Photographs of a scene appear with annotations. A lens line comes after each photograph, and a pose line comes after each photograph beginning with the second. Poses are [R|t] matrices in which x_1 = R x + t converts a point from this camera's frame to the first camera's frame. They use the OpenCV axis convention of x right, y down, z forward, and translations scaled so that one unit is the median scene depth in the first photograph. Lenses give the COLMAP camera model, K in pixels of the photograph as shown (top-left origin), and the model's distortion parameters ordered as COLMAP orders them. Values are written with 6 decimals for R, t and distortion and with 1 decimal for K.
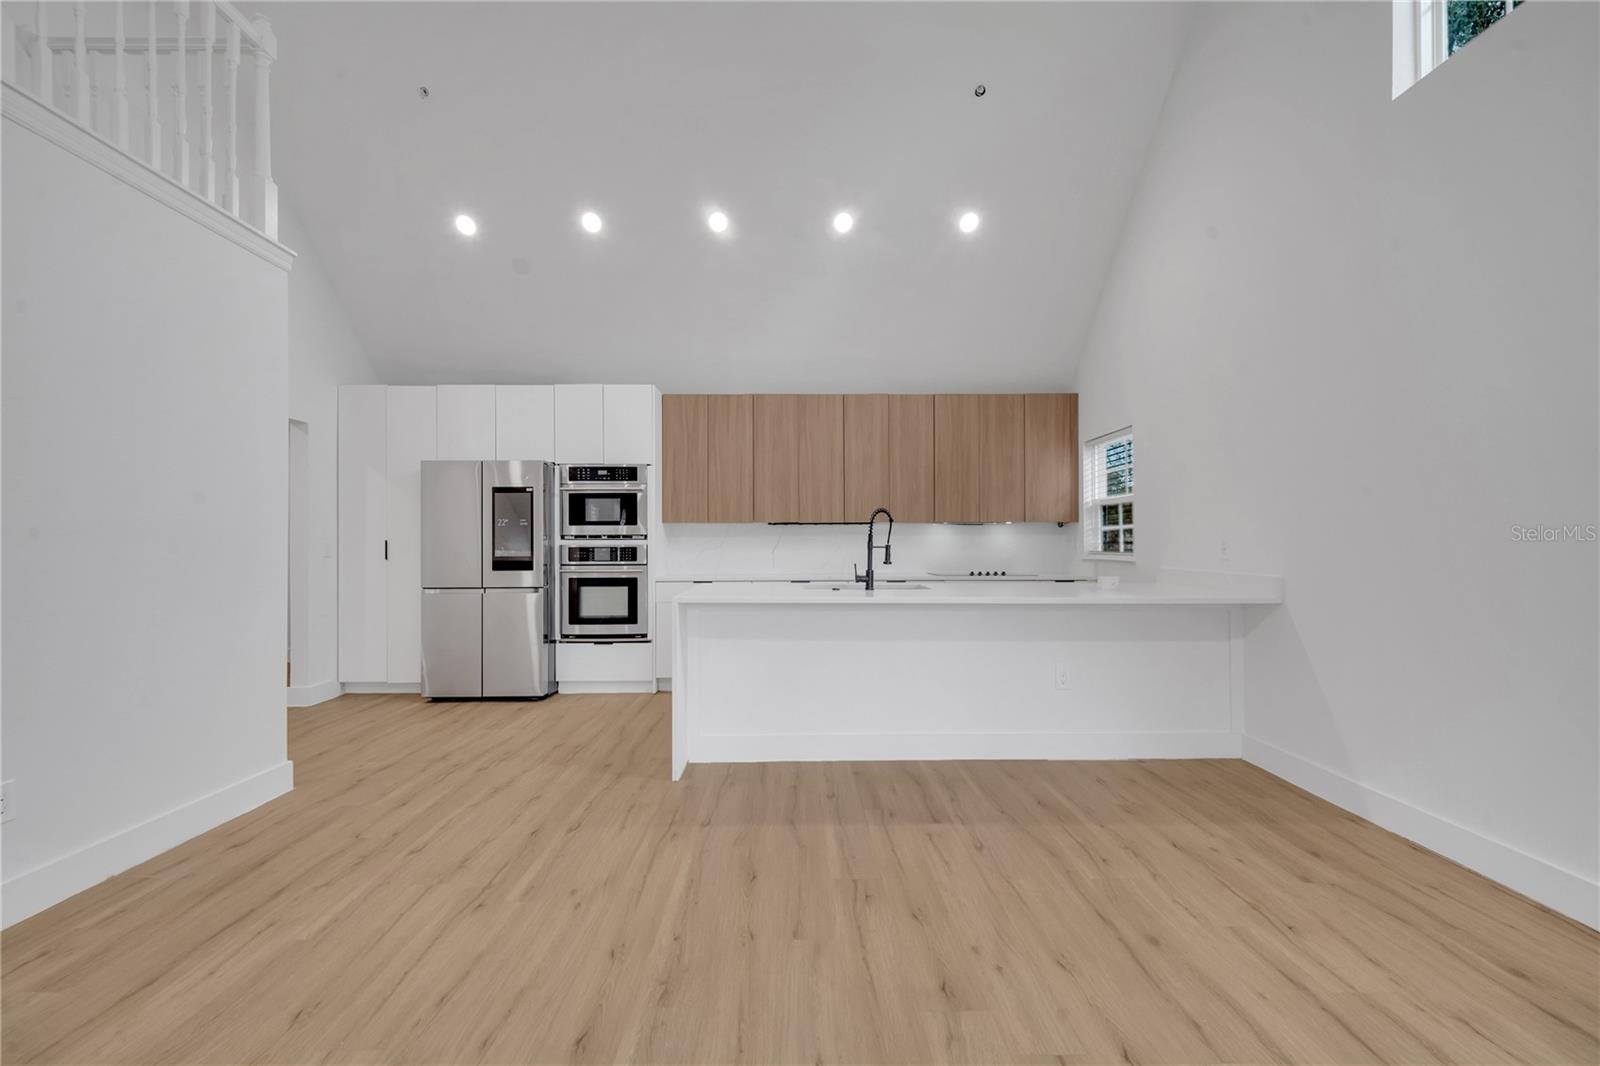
lens RADIAL K [[651.0, 0, 793.8], [0, 651.0, 538.7], [0, 0, 1]] dist [0.002684, -0.000406]
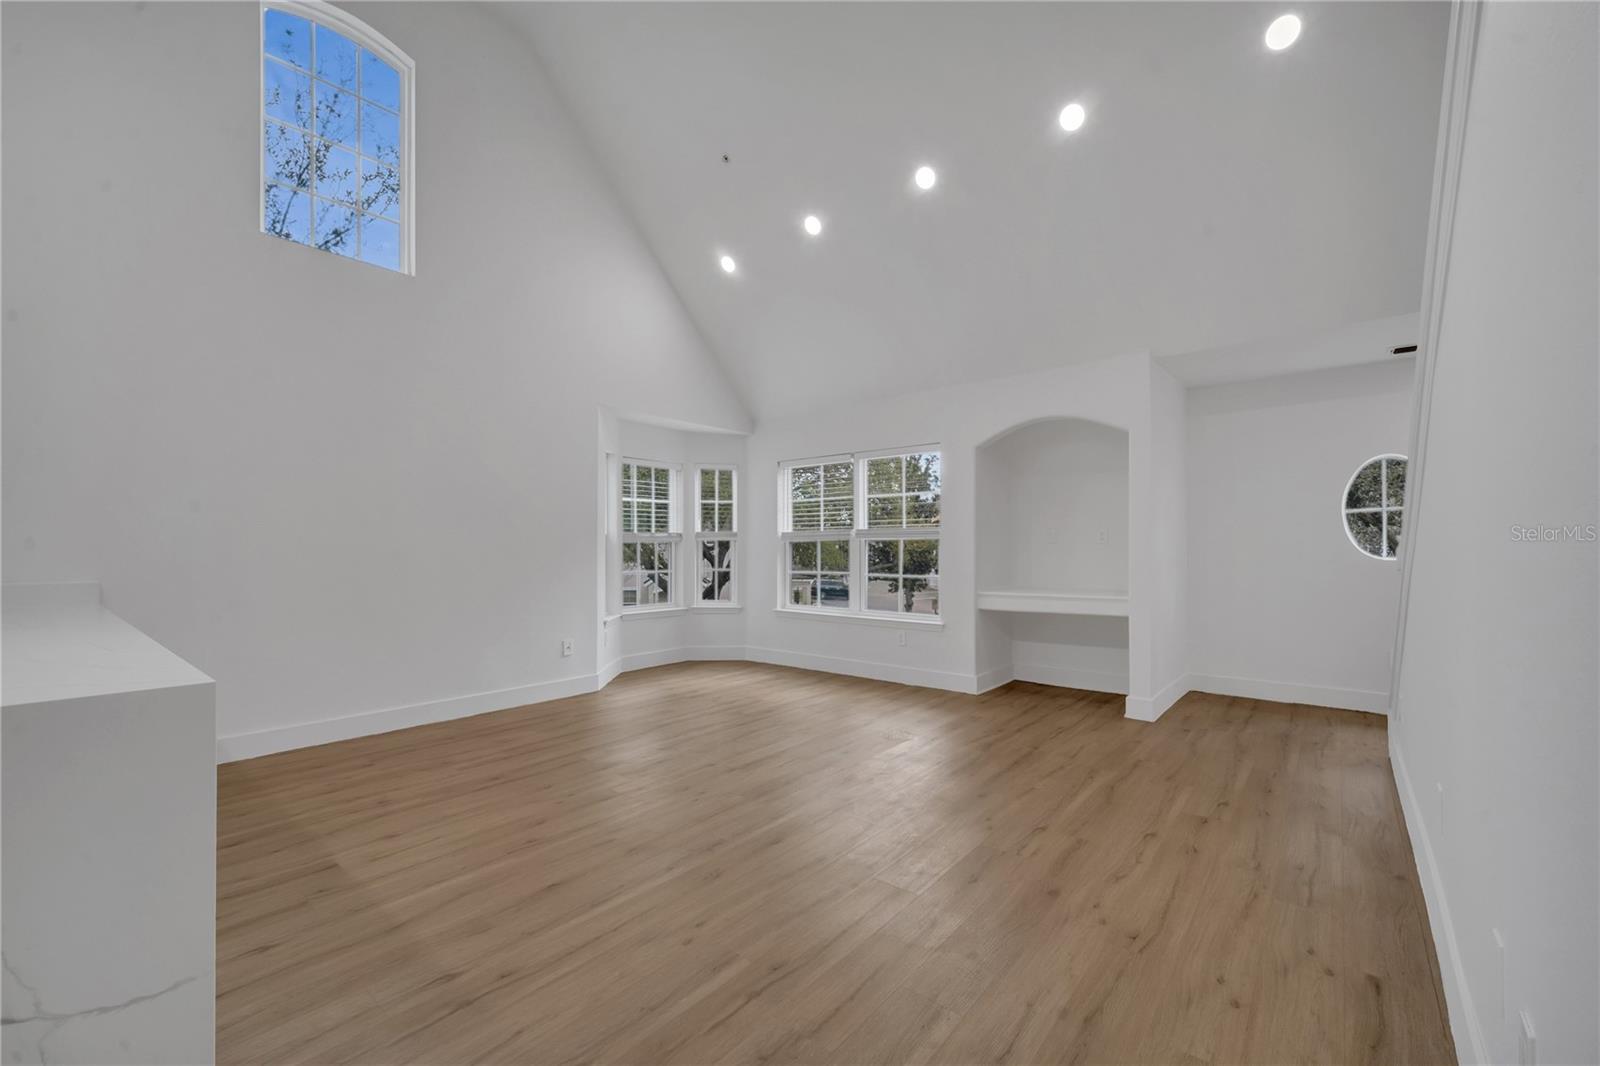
lens RADIAL K [[650.0, 0, 791.2], [0, 650.0, 548.7], [0, 0, 1]] dist [0.011265, -0.000127]
pose [[-0.762032, 0.004447, 0.647524, -0.434989], [-0.001568, 0.999961, -0.008712, 0.009165], [-0.647537, -0.007654, -0.761995, 0.678882]]
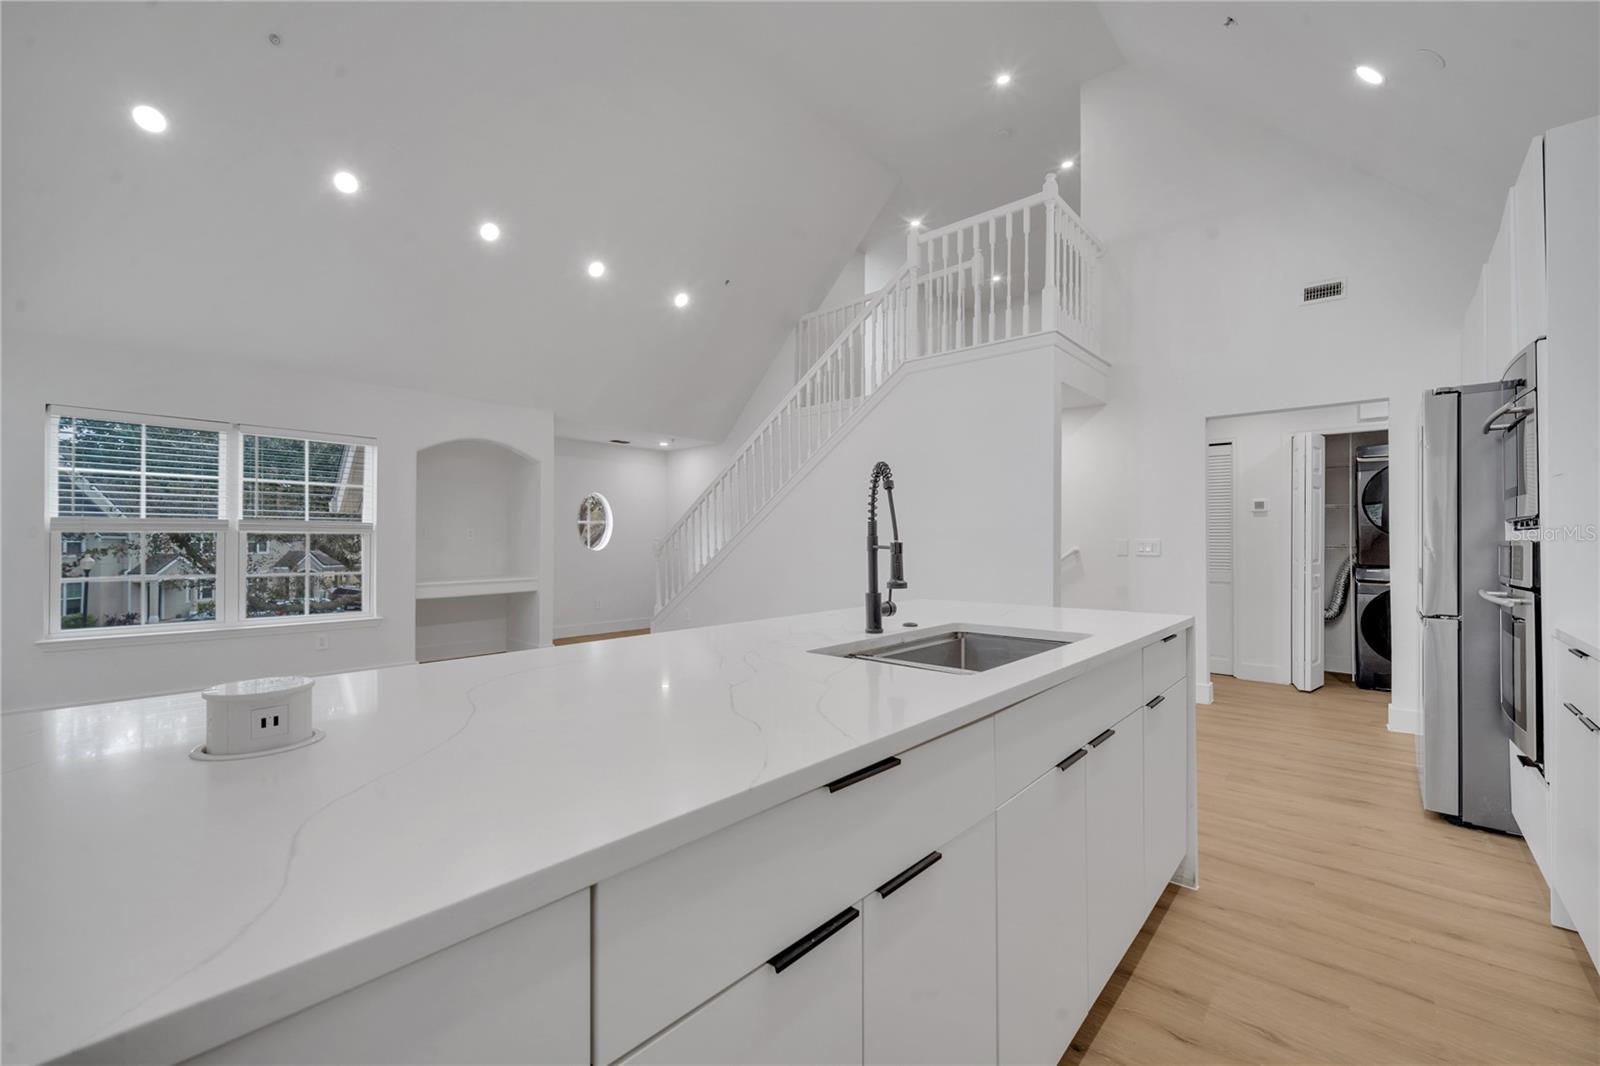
lens RADIAL K [[651.0, 0, 793.8], [0, 651.0, 538.7], [0, 0, 1]] dist [0.002684, -0.000406]
pose [[-0.677061, -0.002082, -0.735924, 0.378345], [0.008008, 0.999916, -0.010197, 0.007478], [0.735883, -0.012798, -0.676987, 0.936673]]
